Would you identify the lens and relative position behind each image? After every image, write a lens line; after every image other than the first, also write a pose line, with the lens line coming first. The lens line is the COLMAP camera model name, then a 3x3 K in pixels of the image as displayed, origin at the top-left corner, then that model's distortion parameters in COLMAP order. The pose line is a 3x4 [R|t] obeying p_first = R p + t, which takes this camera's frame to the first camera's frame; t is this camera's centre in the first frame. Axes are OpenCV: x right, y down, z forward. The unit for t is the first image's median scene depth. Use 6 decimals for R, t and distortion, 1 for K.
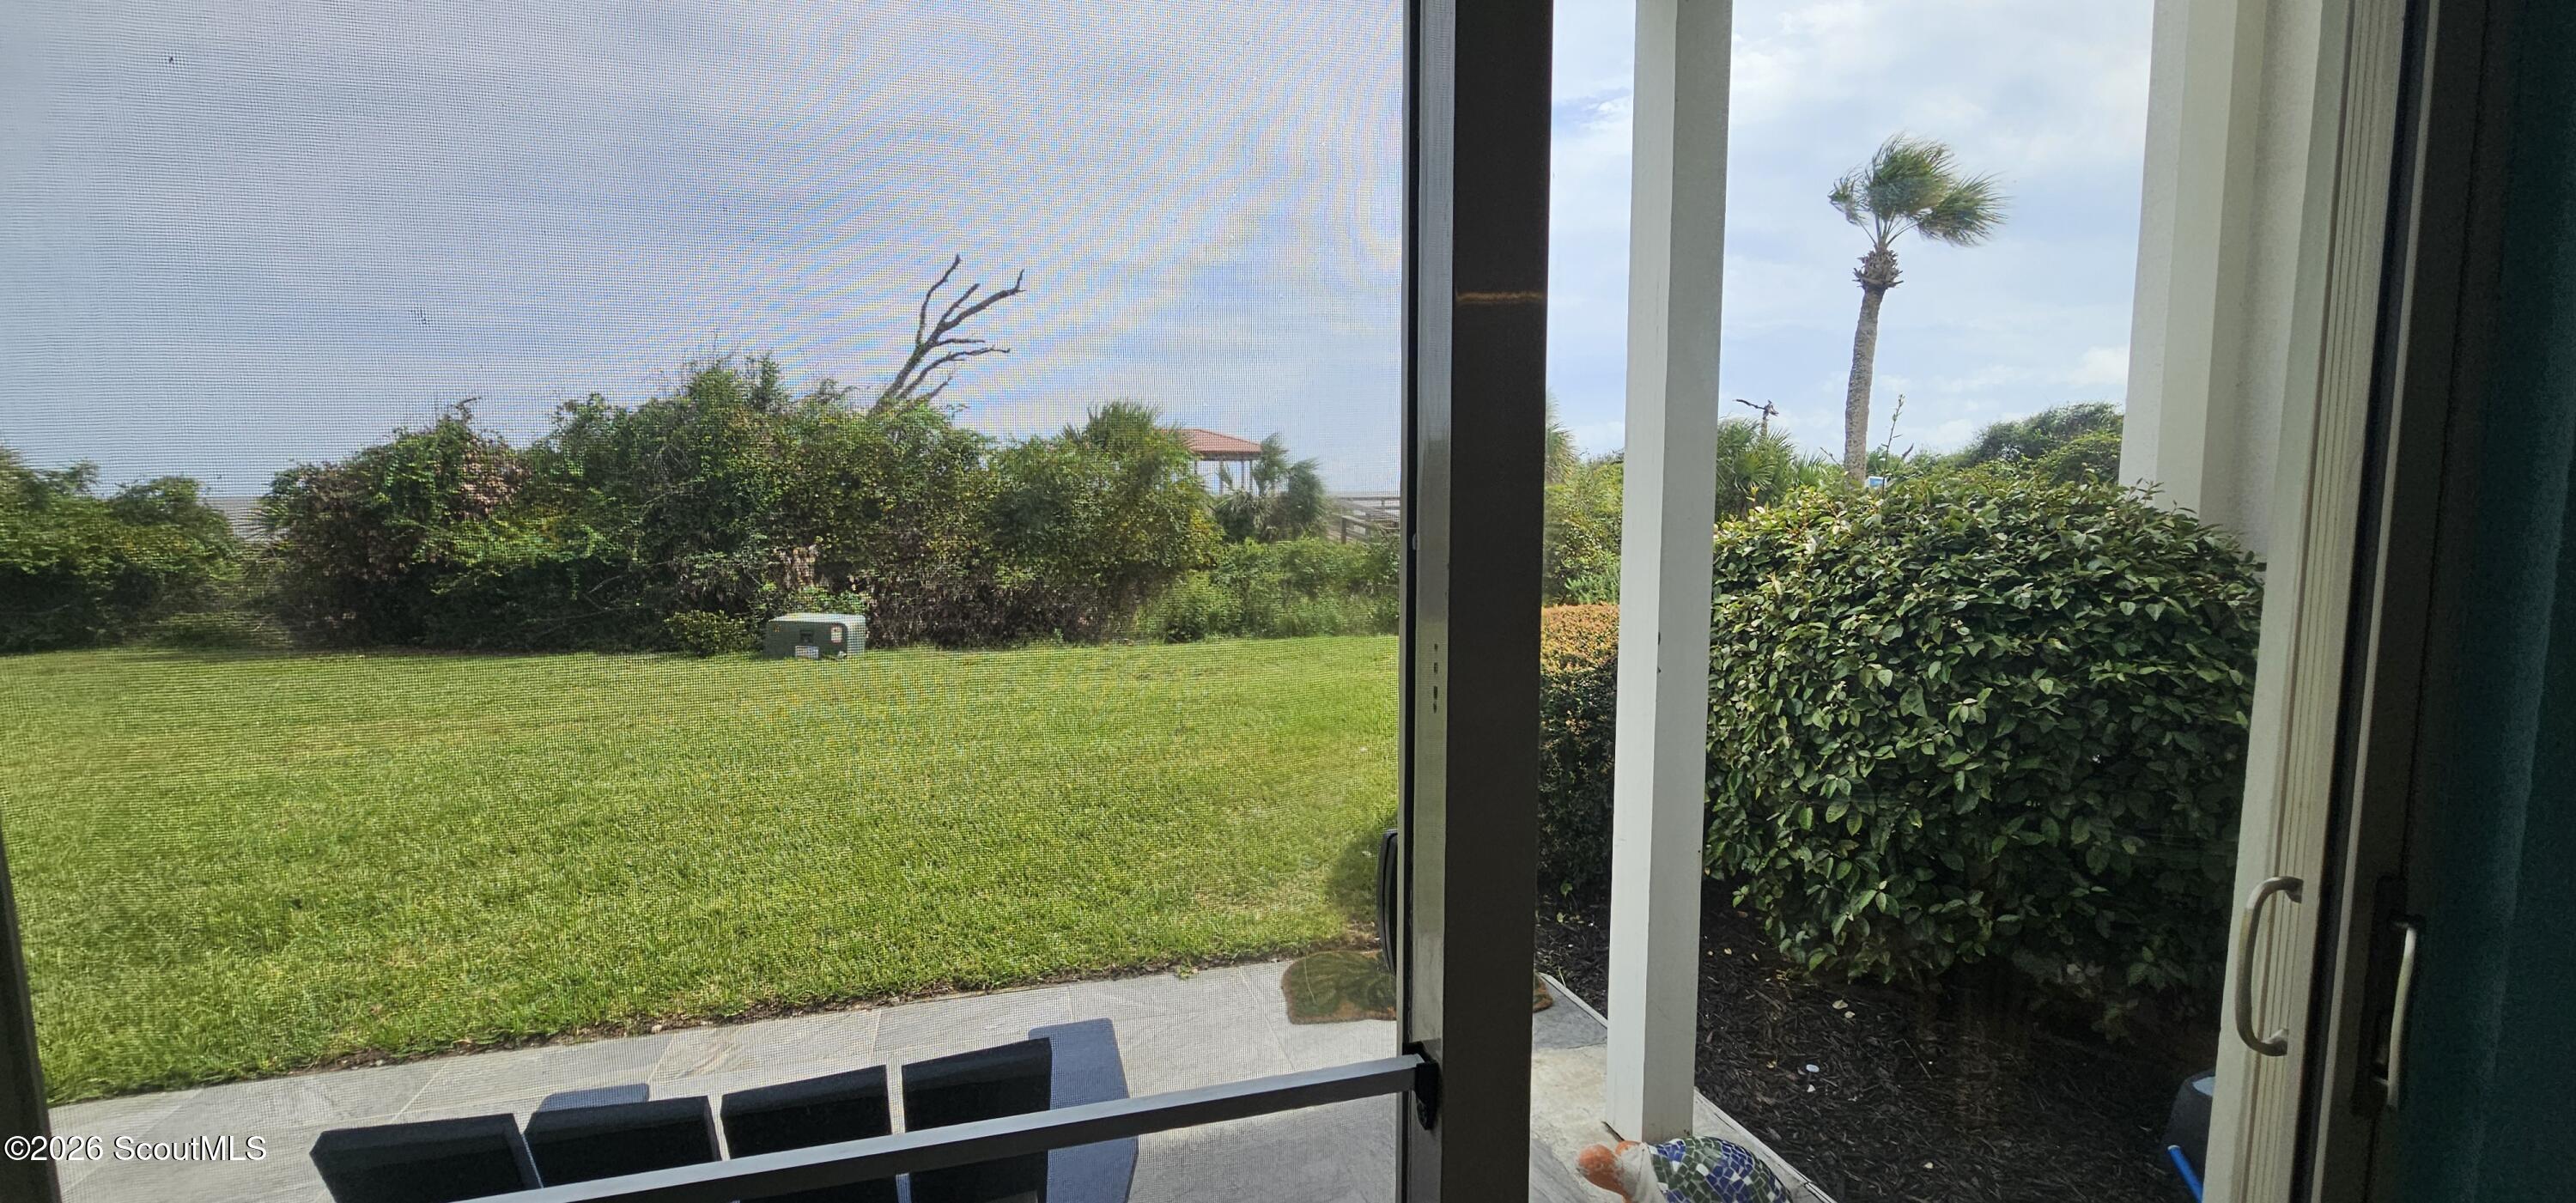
lens RADIAL K [[1059.7, 0, 1309.2], [0, 1059.7, 586.8], [0, 0, 1]] dist [-0.005656, 0.002744]
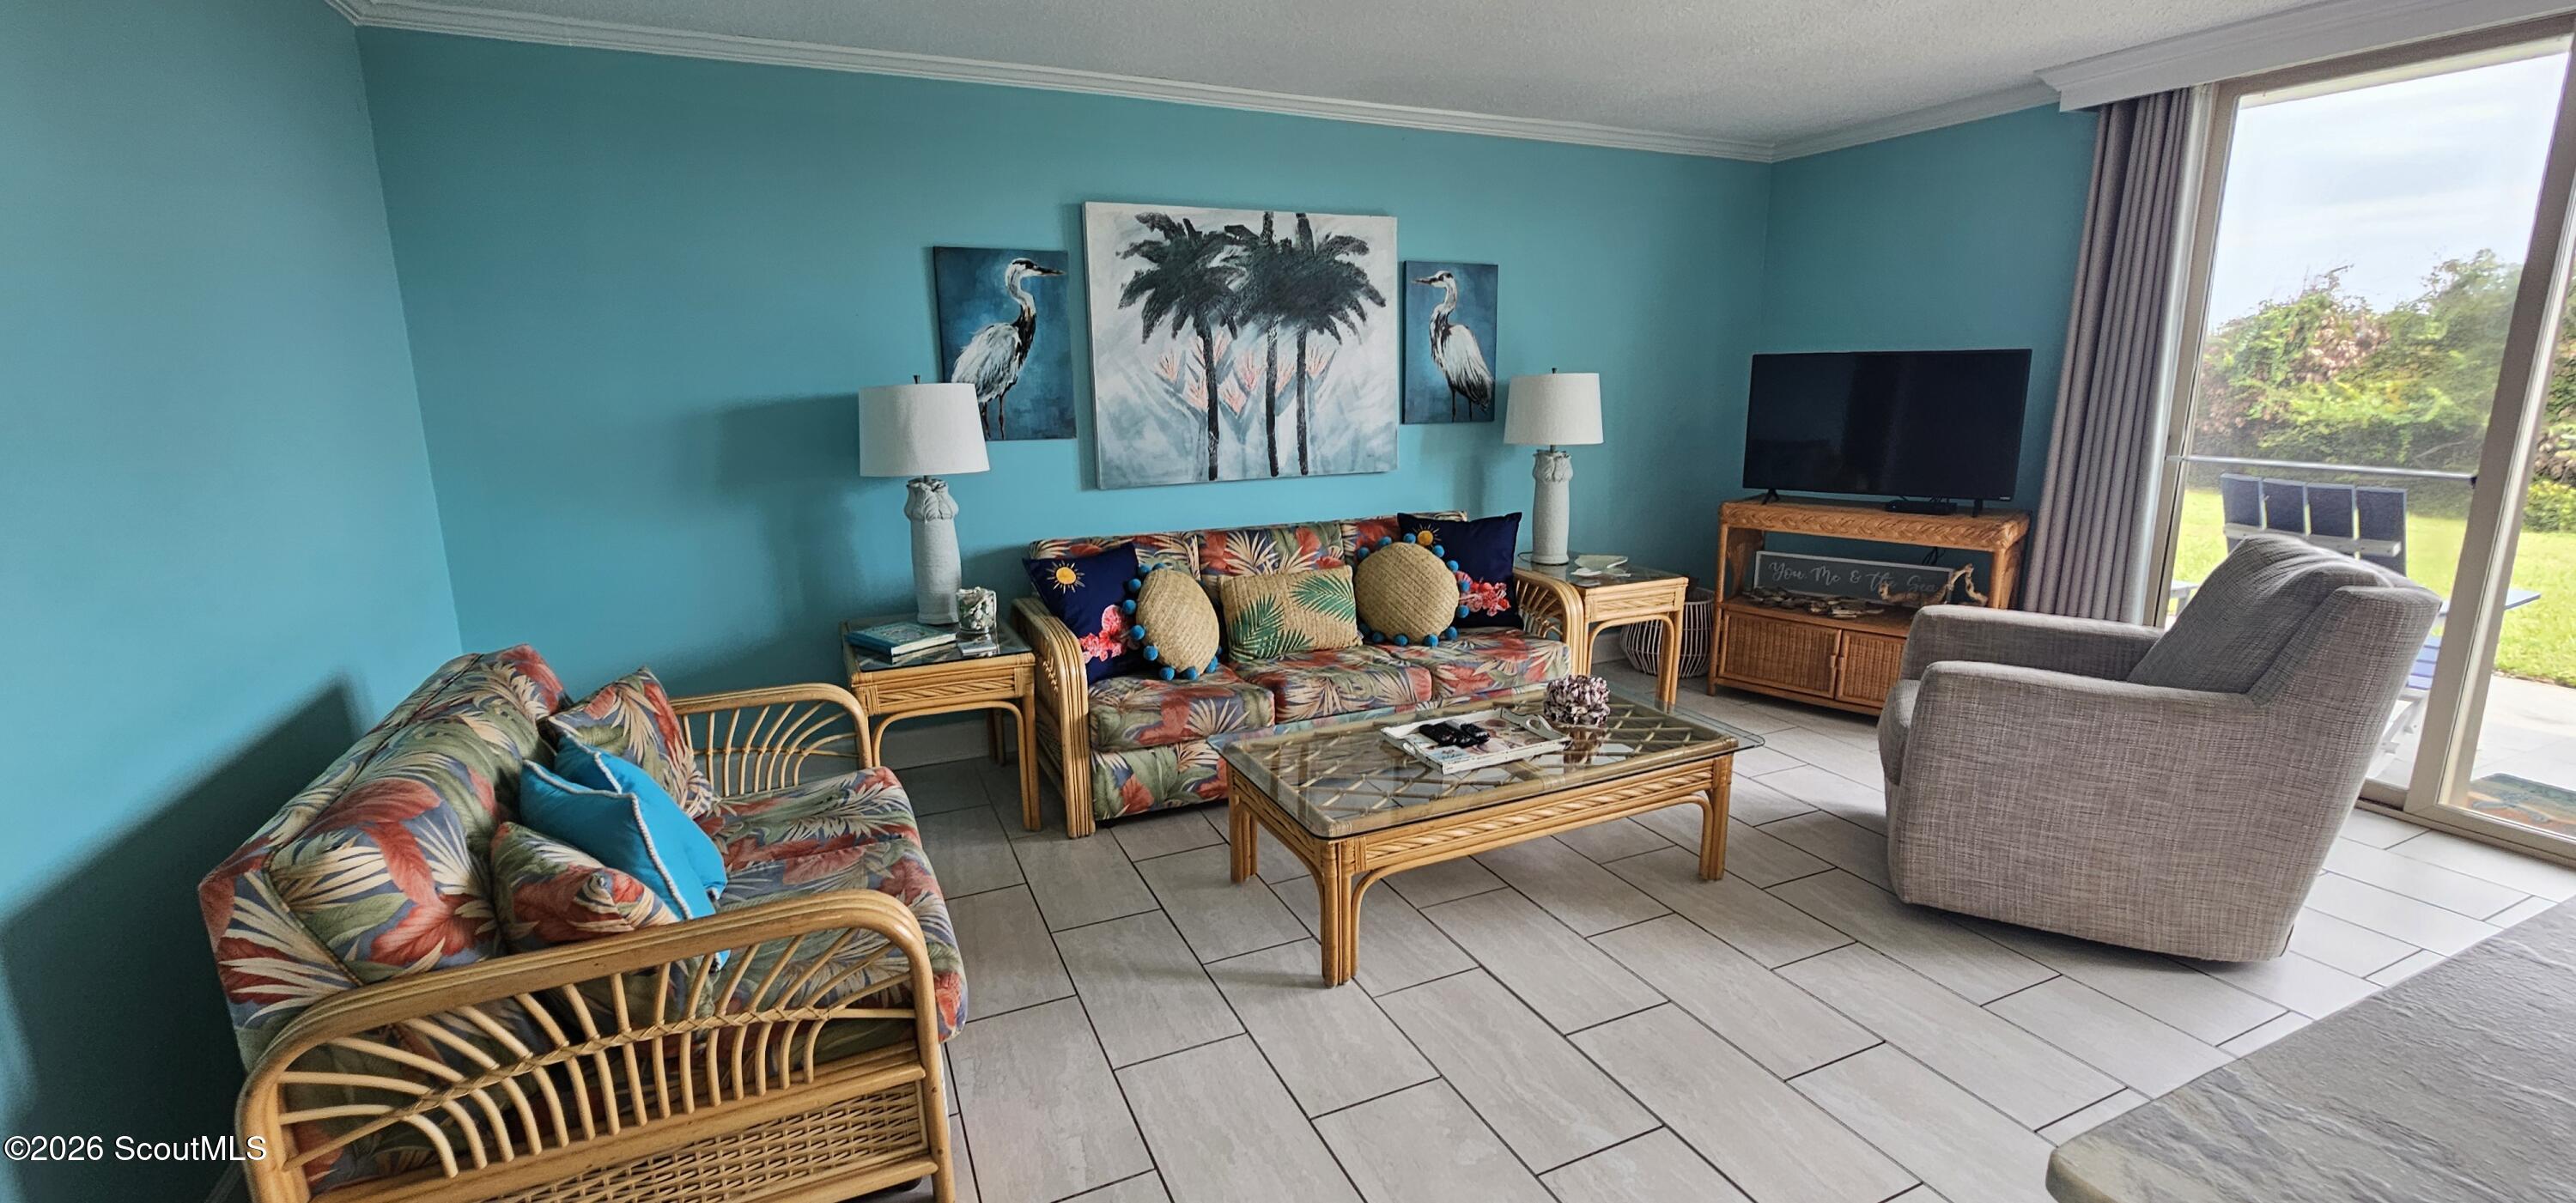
lens RADIAL K [[1059.7, 0, 1286.7], [0, 1059.7, 601.8], [0, 0, 1]] dist [-0.005656, 0.002744]
pose [[0.125945, 0.212656, -0.968976, 0.147032], [-0.080732, 0.975711, 0.203641, 0.017442], [0.988747, 0.052580, 0.140055, -0.155918]]
